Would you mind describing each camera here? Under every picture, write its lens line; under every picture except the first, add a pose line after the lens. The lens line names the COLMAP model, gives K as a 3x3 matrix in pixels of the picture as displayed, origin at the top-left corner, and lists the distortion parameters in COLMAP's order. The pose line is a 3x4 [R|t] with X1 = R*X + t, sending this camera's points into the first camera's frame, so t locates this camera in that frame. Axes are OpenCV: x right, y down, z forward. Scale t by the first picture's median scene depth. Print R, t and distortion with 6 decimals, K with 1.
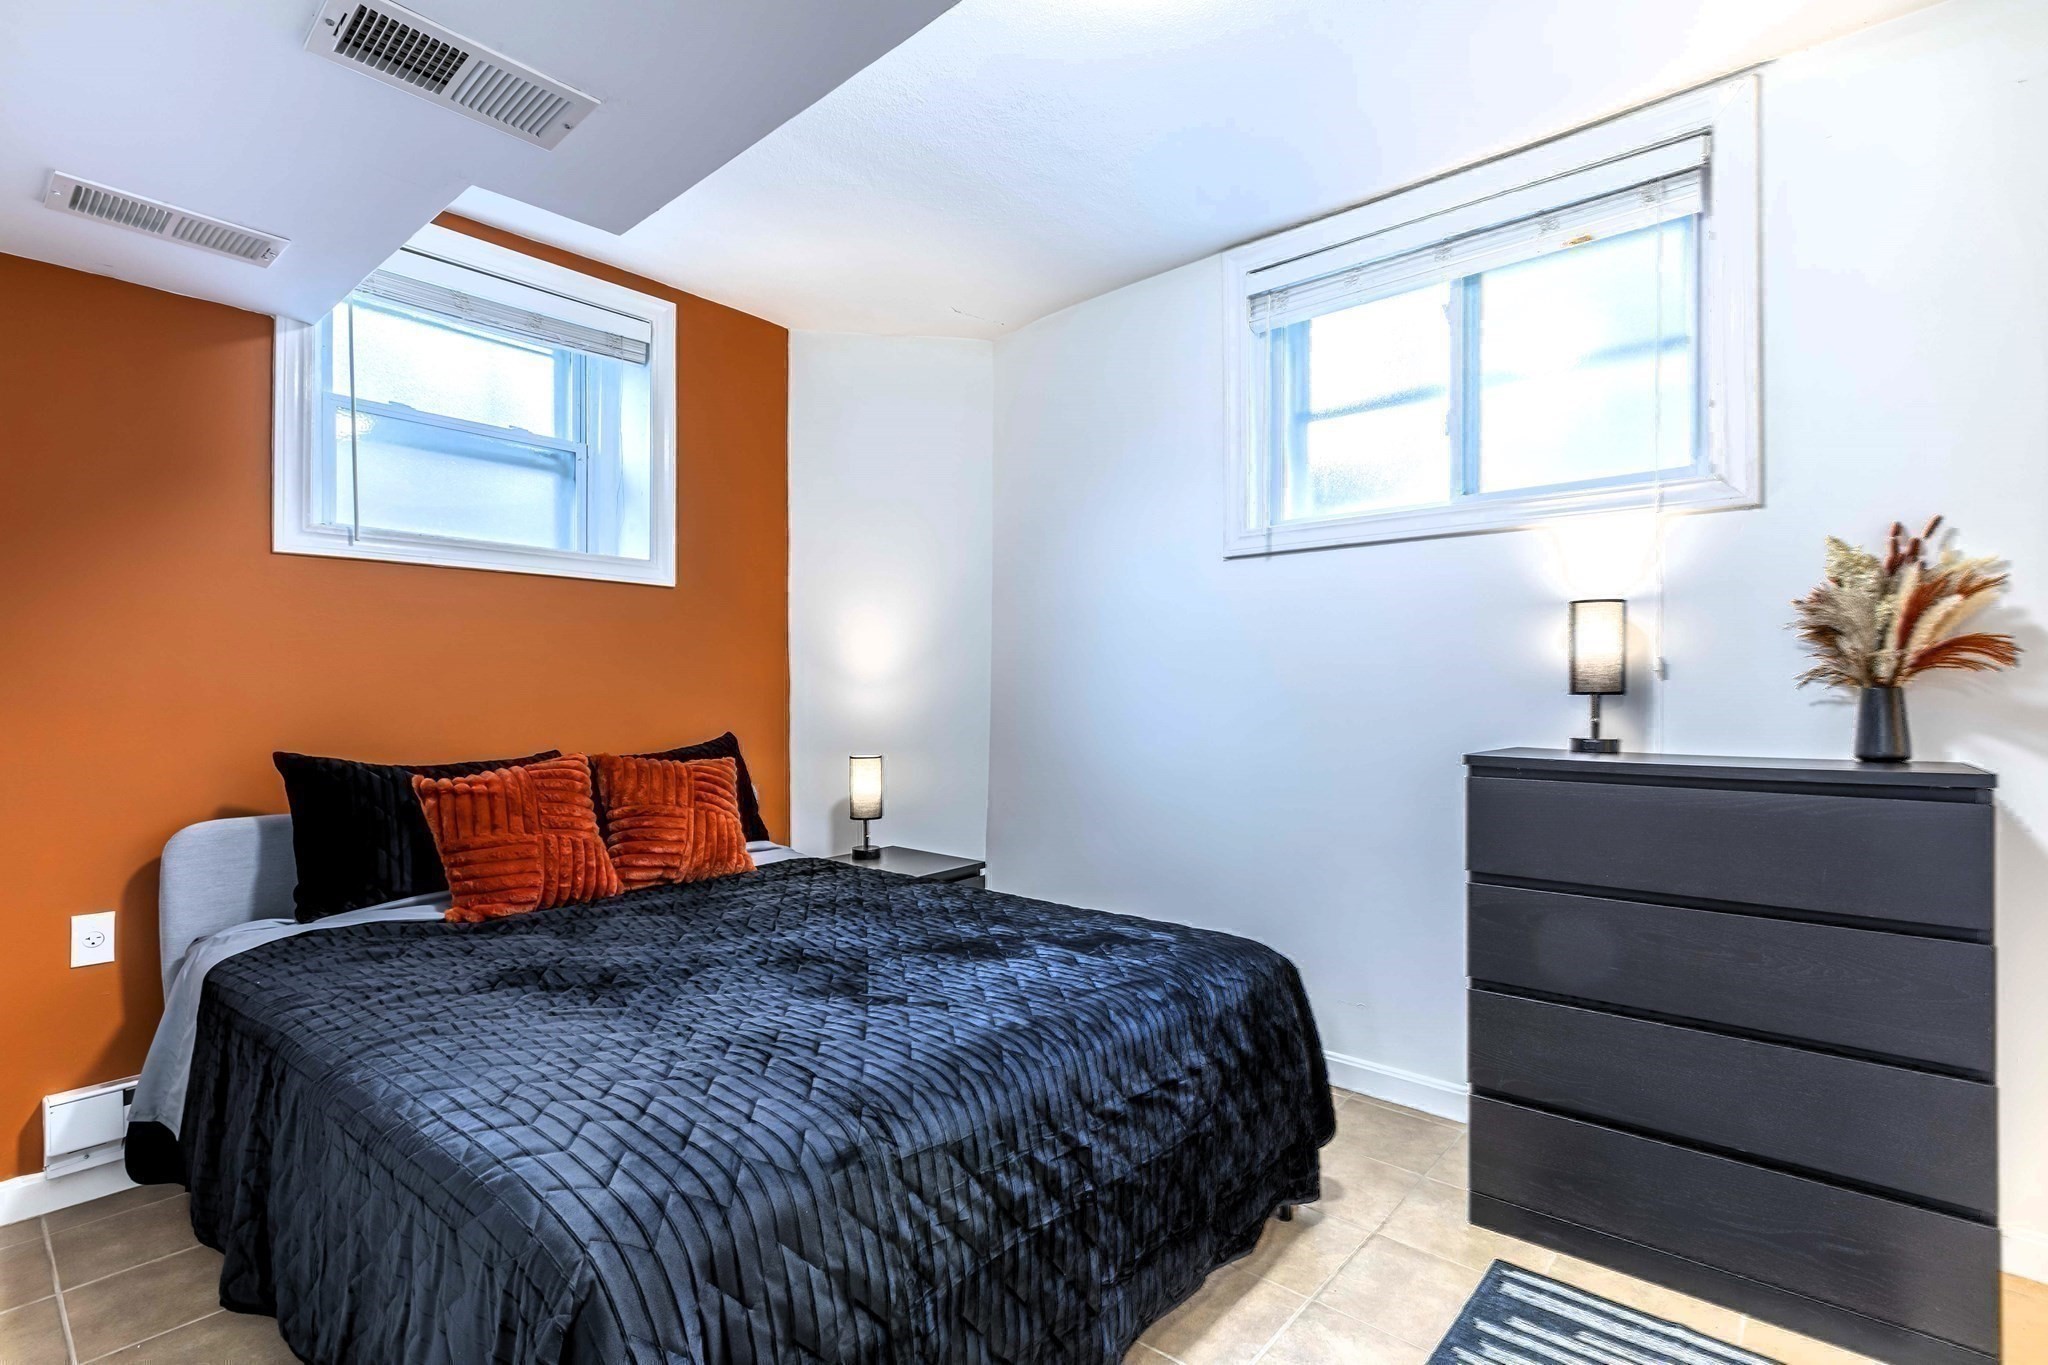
lens RADIAL K [[952.6, 0, 1023.1], [0, 952.6, 691.5], [0, 0, 1]] dist [-0.002807, -0.000382]
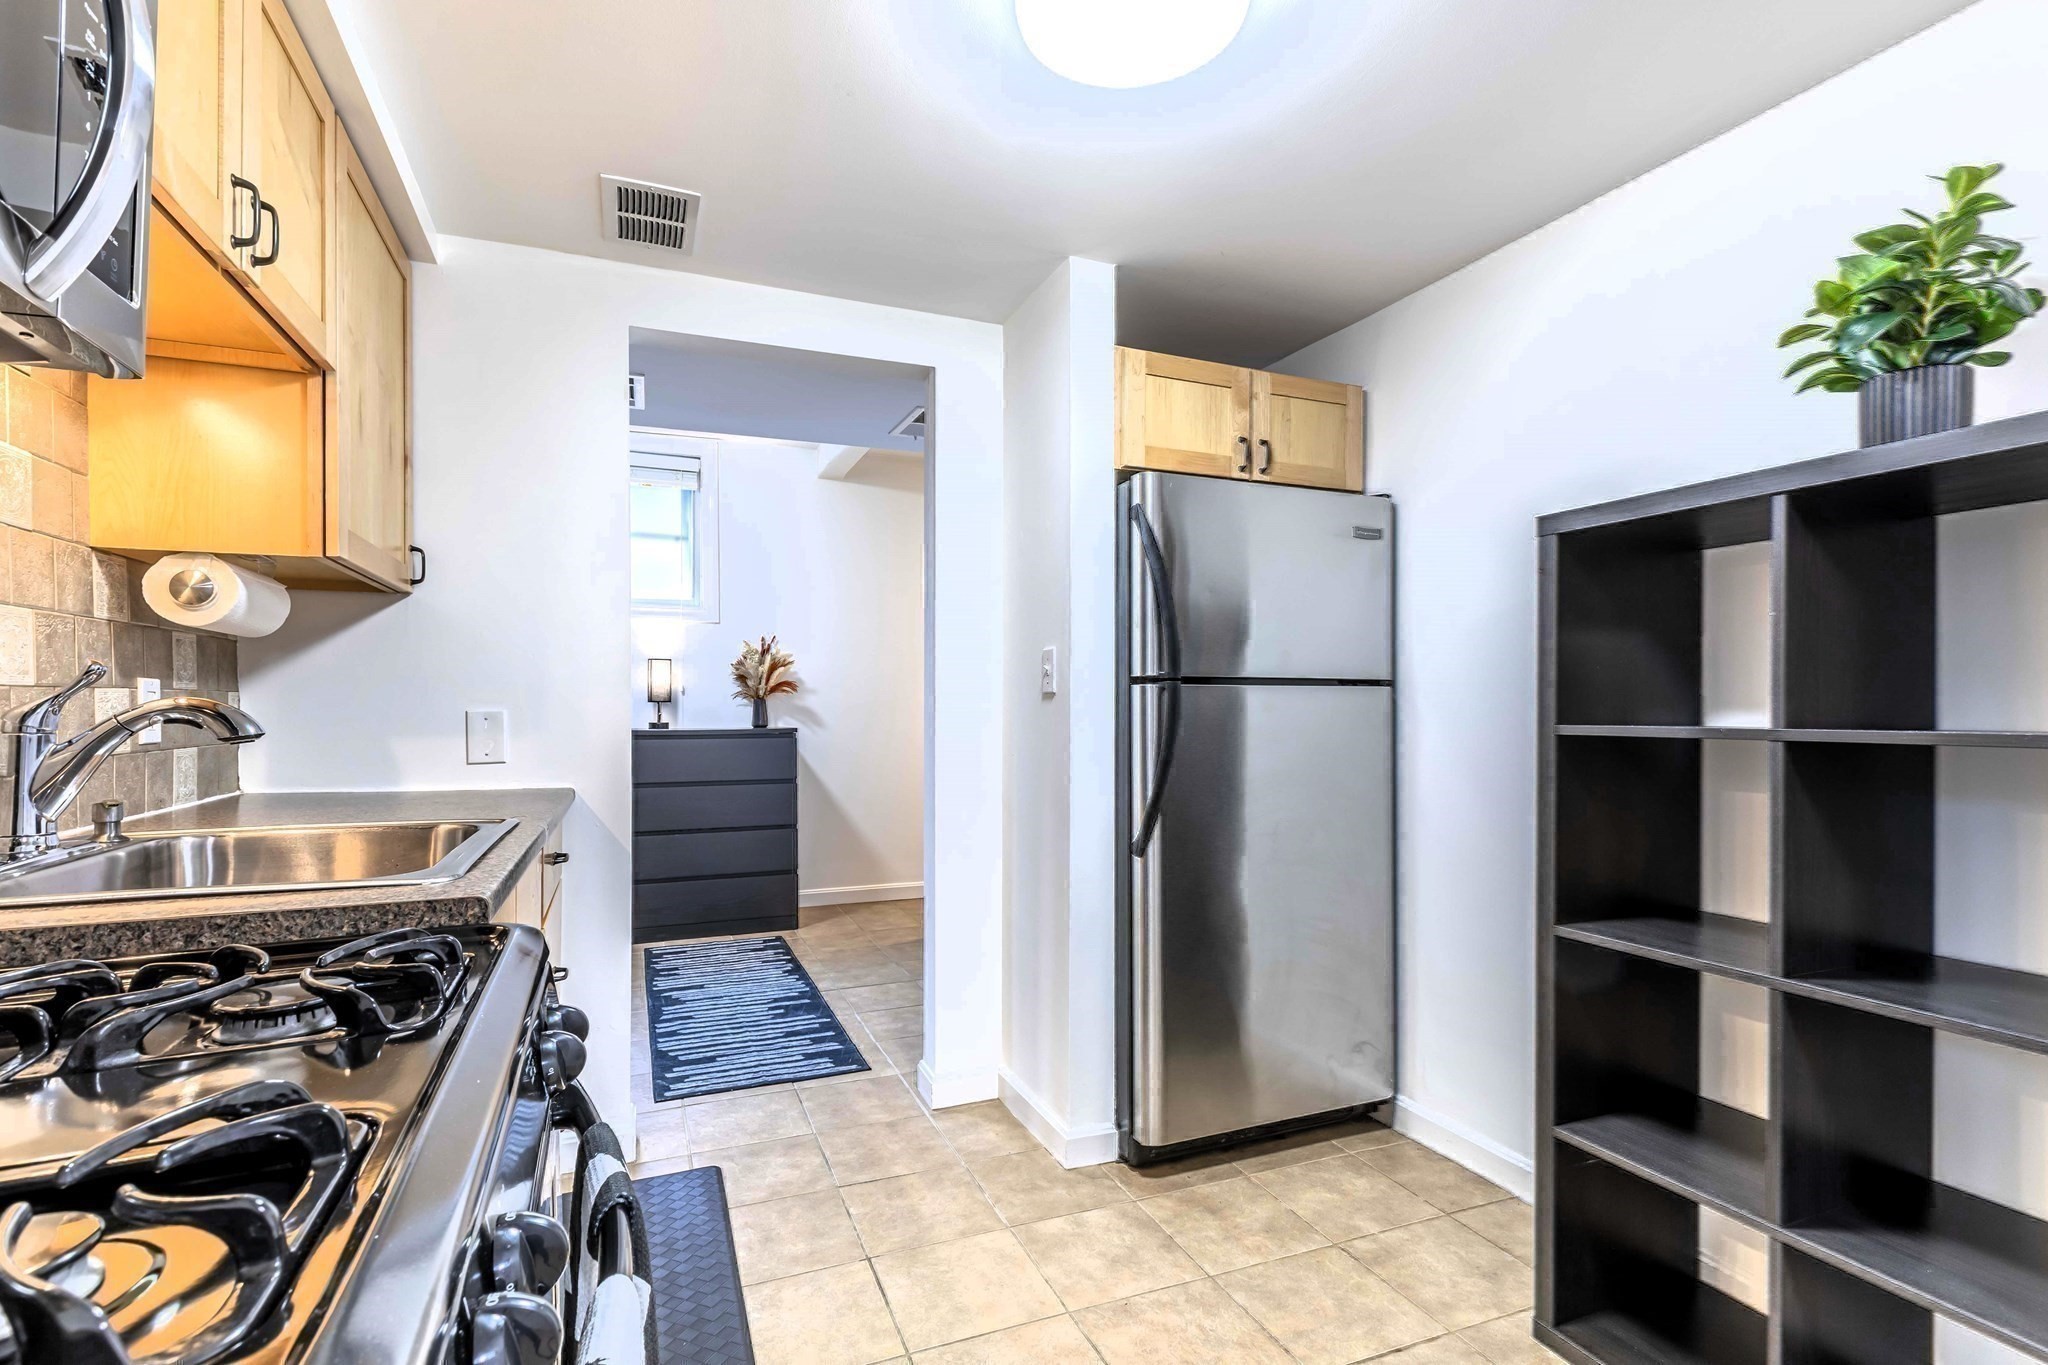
lens RADIAL K [[952.6, 0, 1010.8], [0, 952.6, 710.0], [0, 0, 1]] dist [-0.002807, -0.000382]
pose [[0.460408, -0.004623, 0.887696, -1.100951], [0.002035, 0.999989, 0.004152, 0.015111], [-0.887705, -0.000105, 0.460412, -0.818681]]
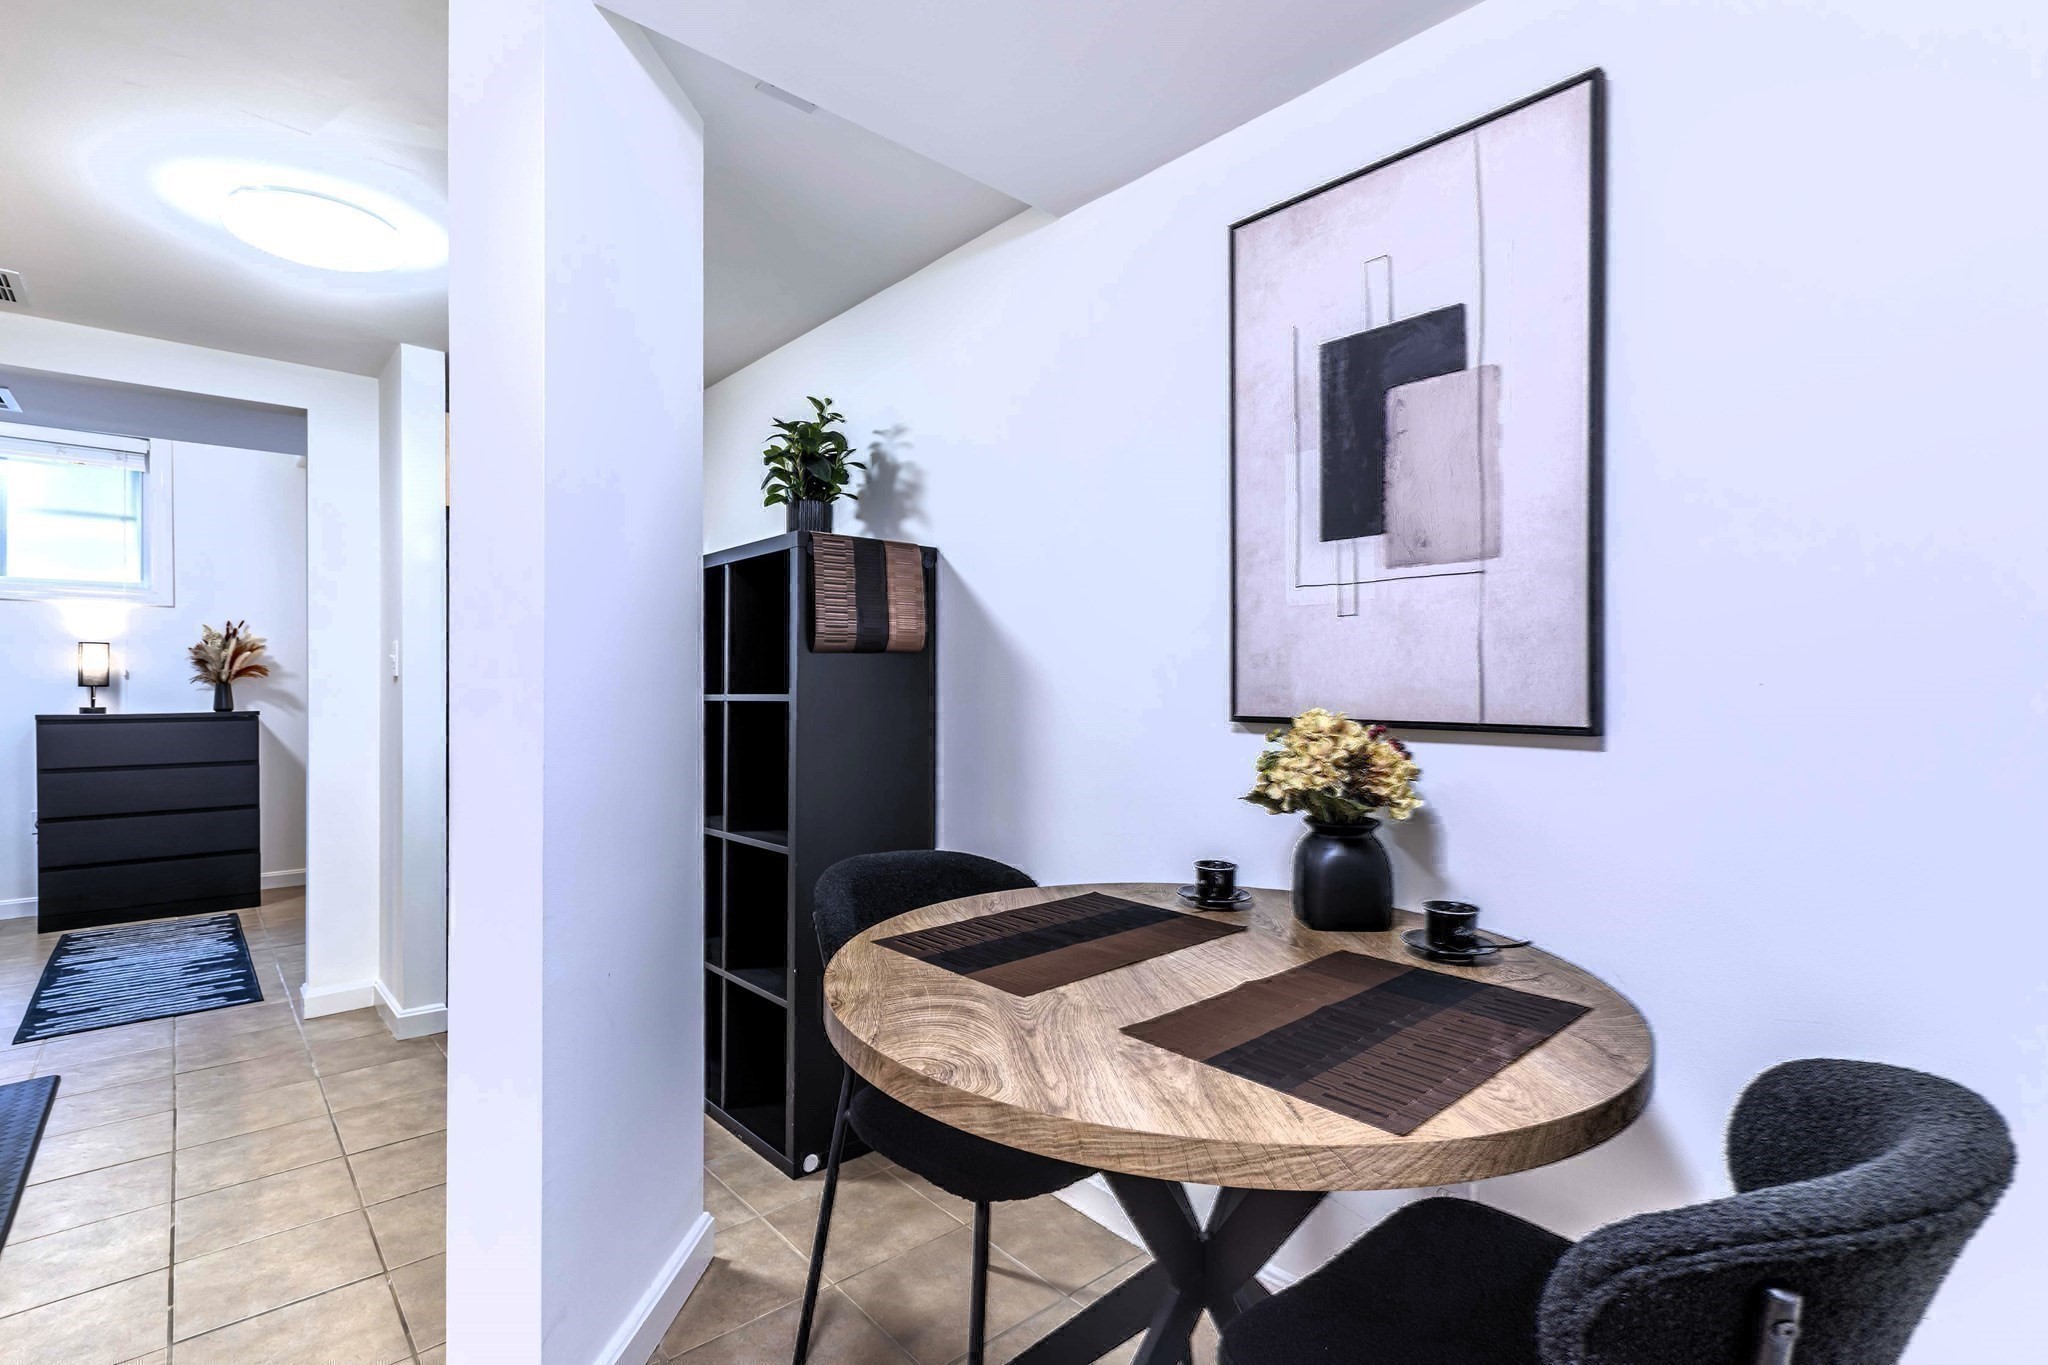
lens RADIAL K [[952.6, 0, 1018.5], [0, 952.6, 690.4], [0, 0, 1]] dist [-0.002807, -0.000382]
pose [[0.131559, -0.000044, 0.991308, -1.412812], [0.005628, 0.999984, -0.000703, 0.029036], [-0.991292, 0.005672, 0.131557, -1.526359]]
